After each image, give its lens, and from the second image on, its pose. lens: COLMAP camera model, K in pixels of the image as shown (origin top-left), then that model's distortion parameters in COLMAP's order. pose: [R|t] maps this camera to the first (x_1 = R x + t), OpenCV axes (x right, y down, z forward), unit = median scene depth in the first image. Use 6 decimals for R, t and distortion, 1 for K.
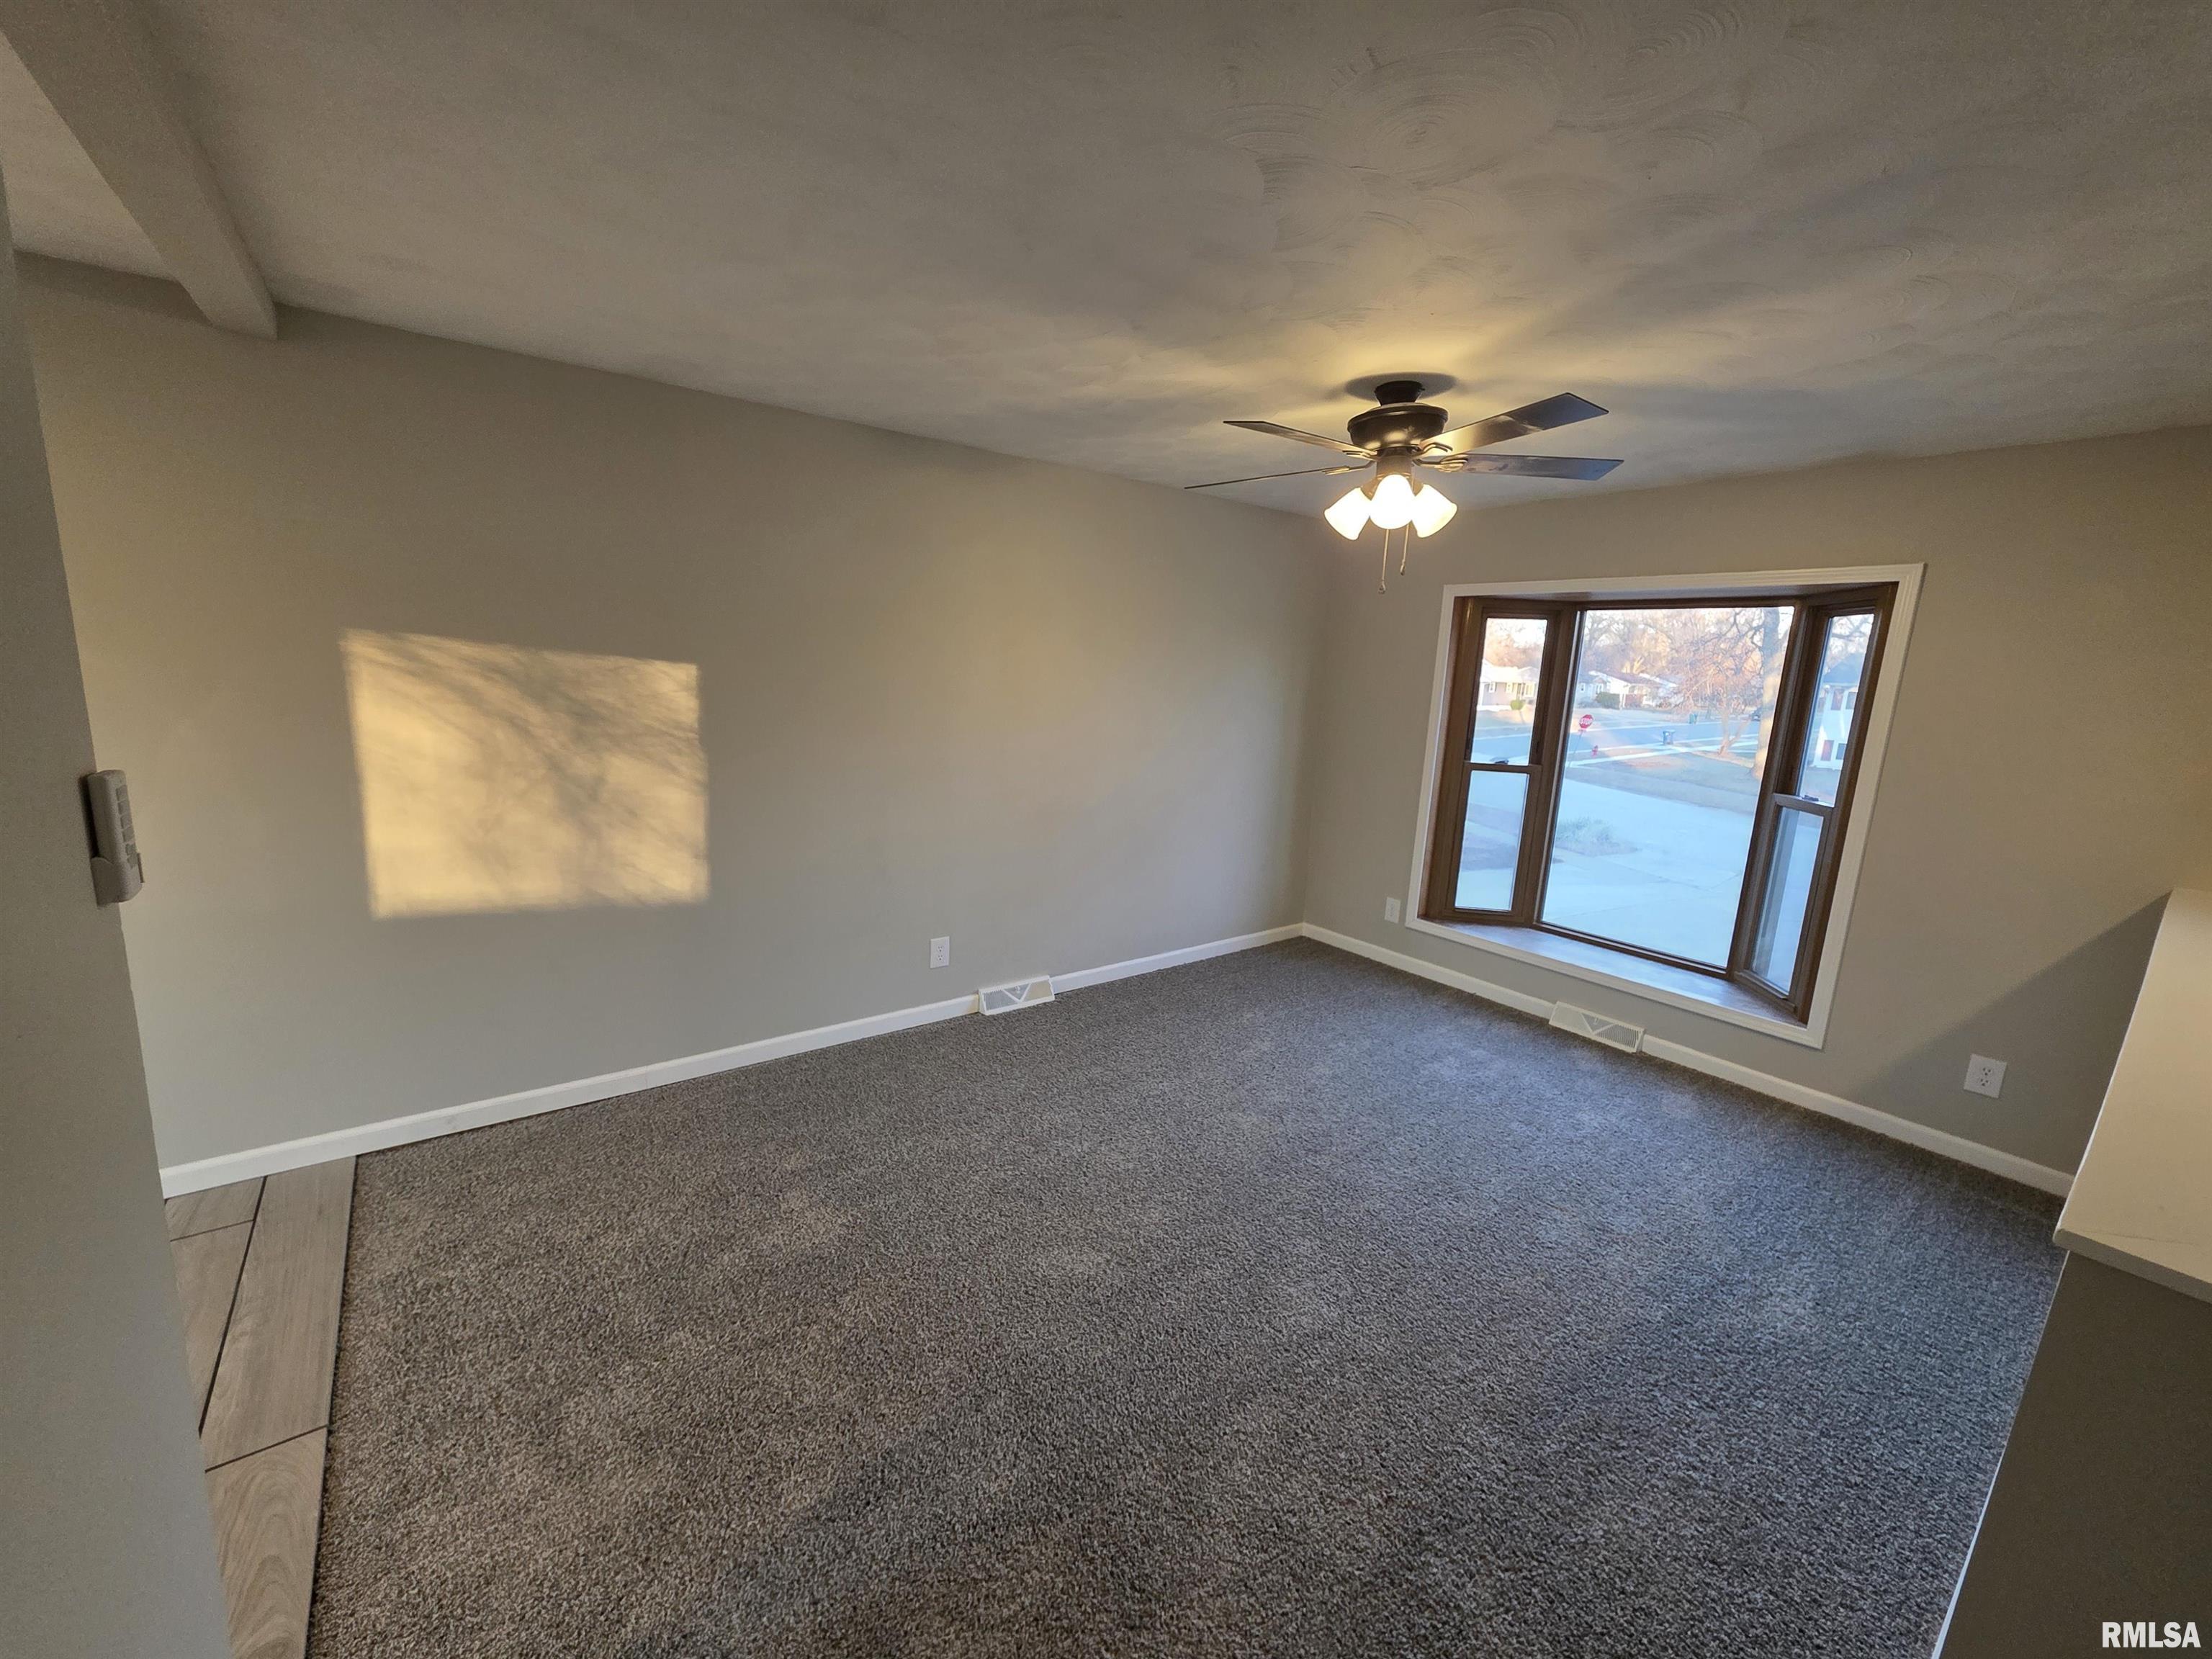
lens RADIAL K [[872.0, 0, 1108.4], [0, 872.0, 858.9], [0, 0, 1]] dist [-0.001300, -0.000079]
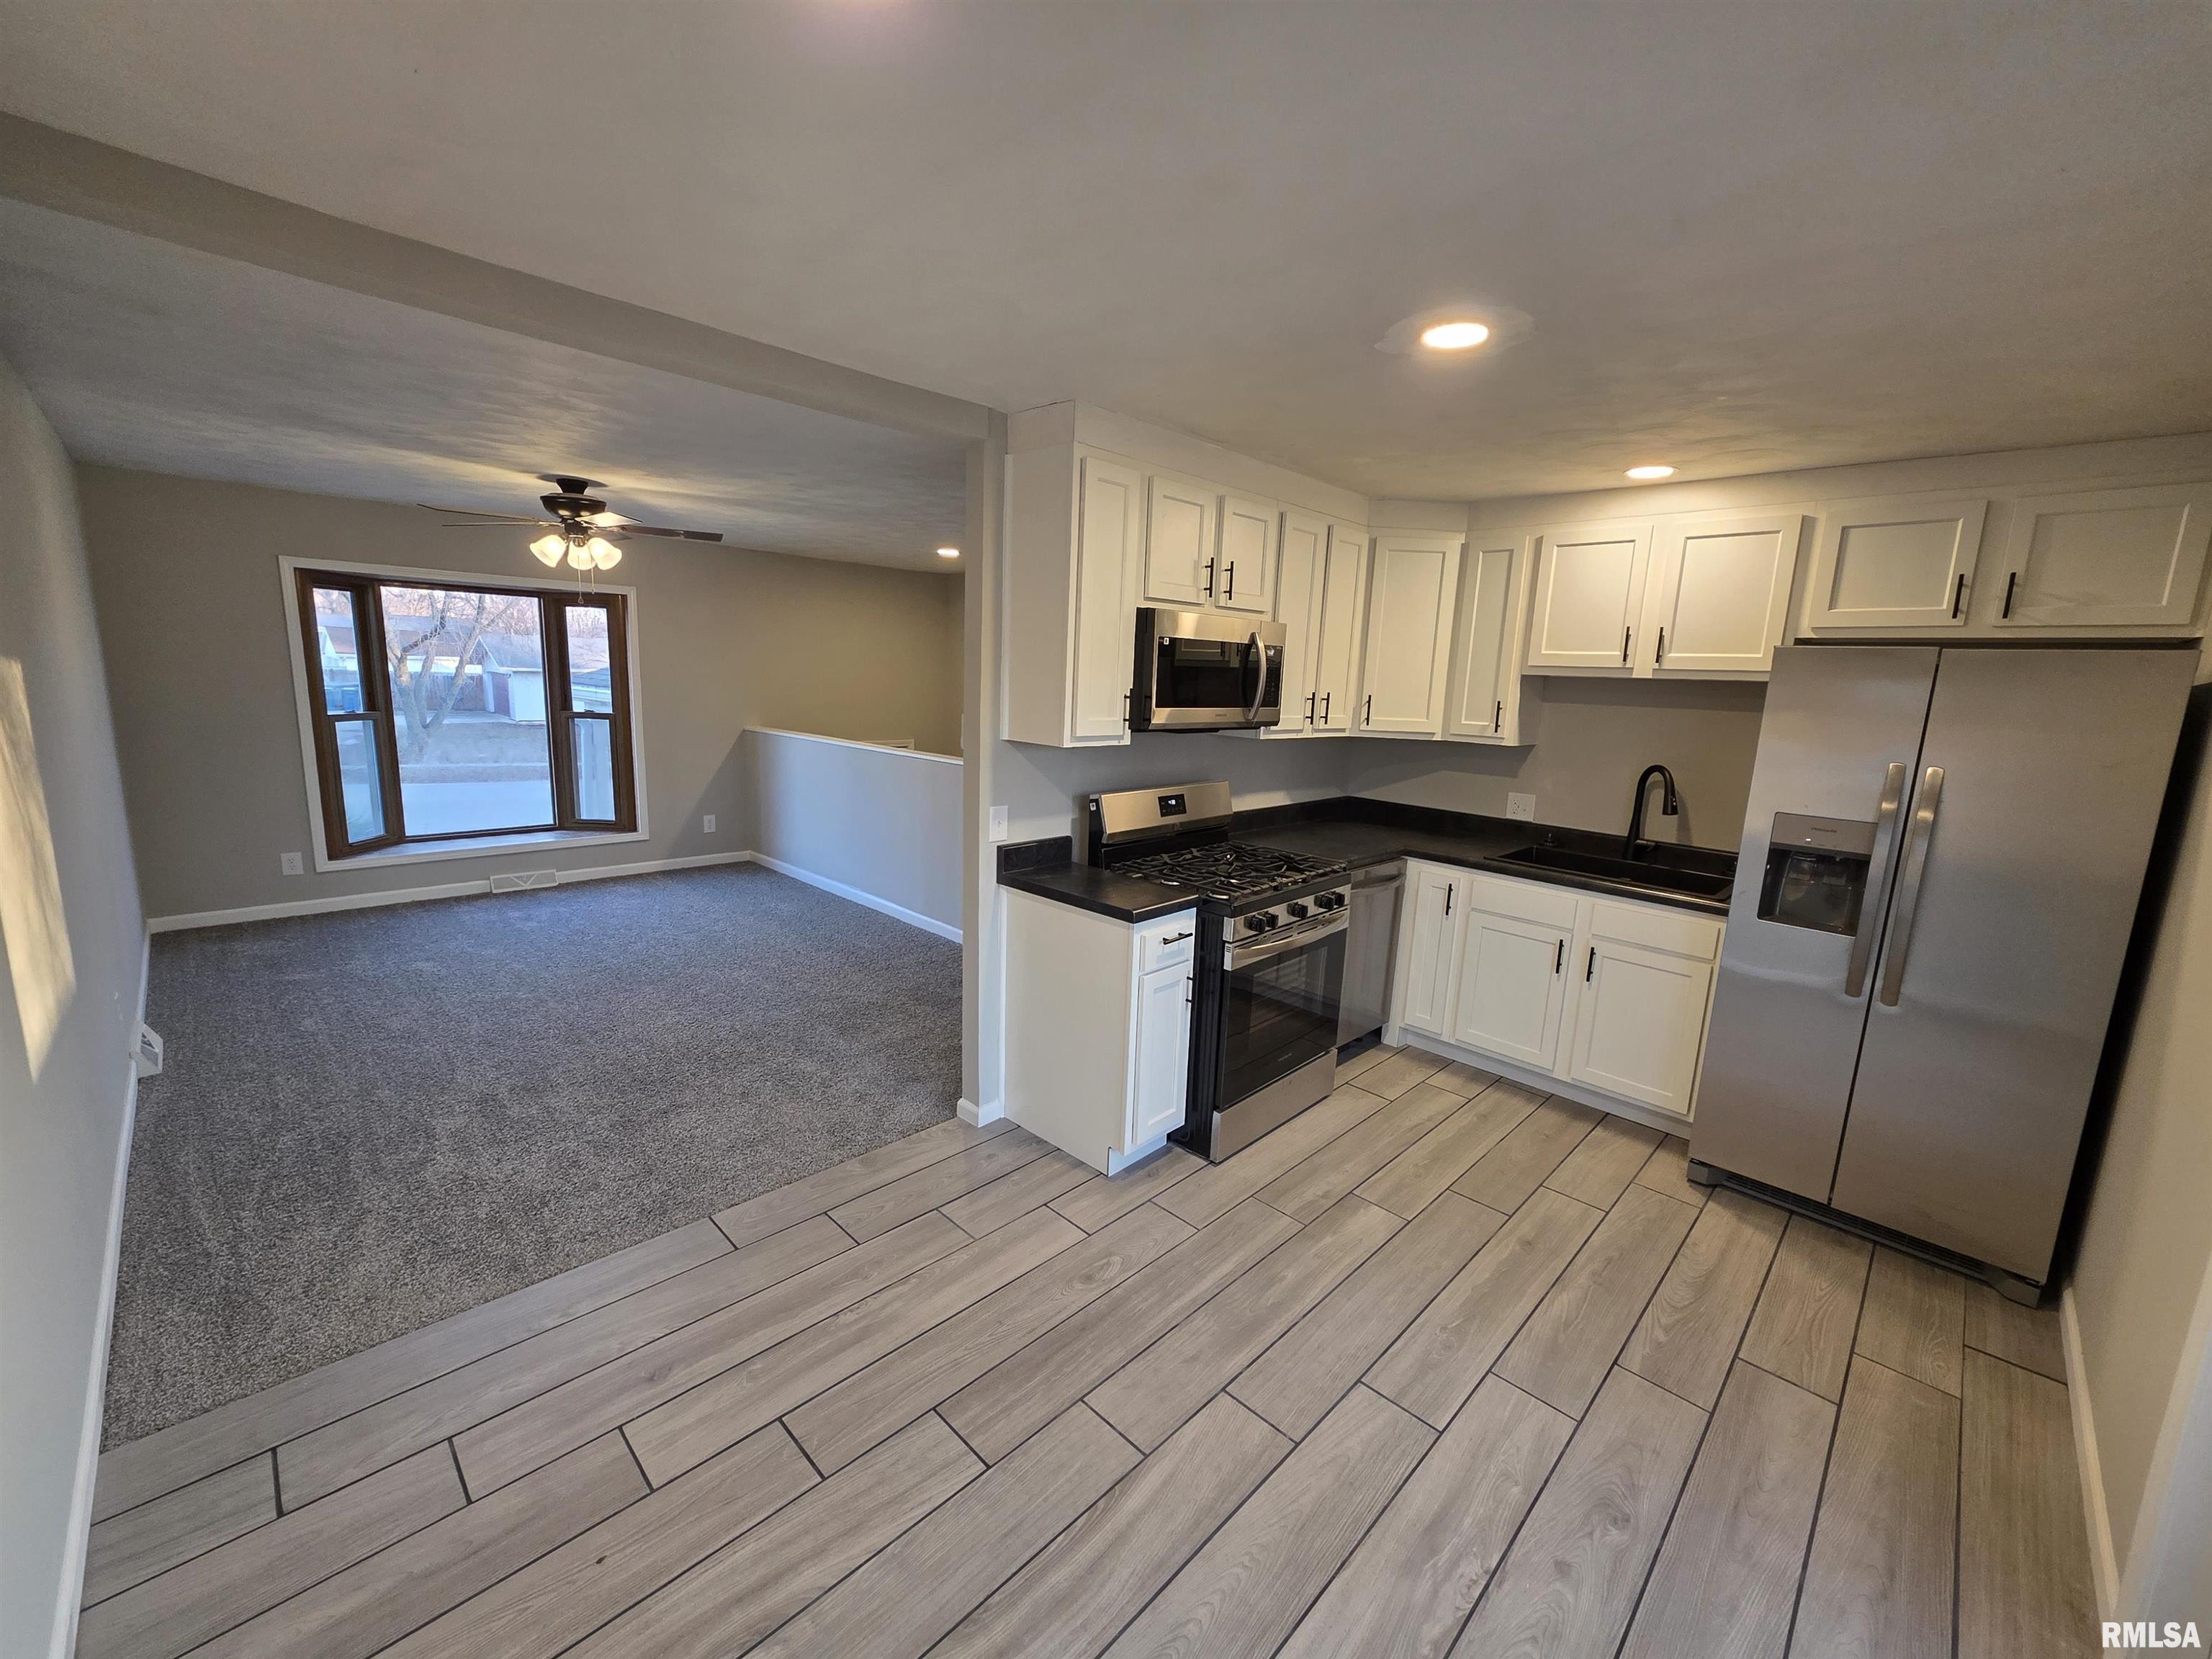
lens RADIAL K [[887.5, 0, 1106.0], [0, 887.5, 829.5], [0, 0, 1]] dist [0.000020, -0.000005]
pose [[-0.130790, -0.224230, 0.965720, -1.082361], [0.172303, 0.954122, 0.244873, -0.095413], [-0.976323, 0.198423, -0.086154, 0.177957]]
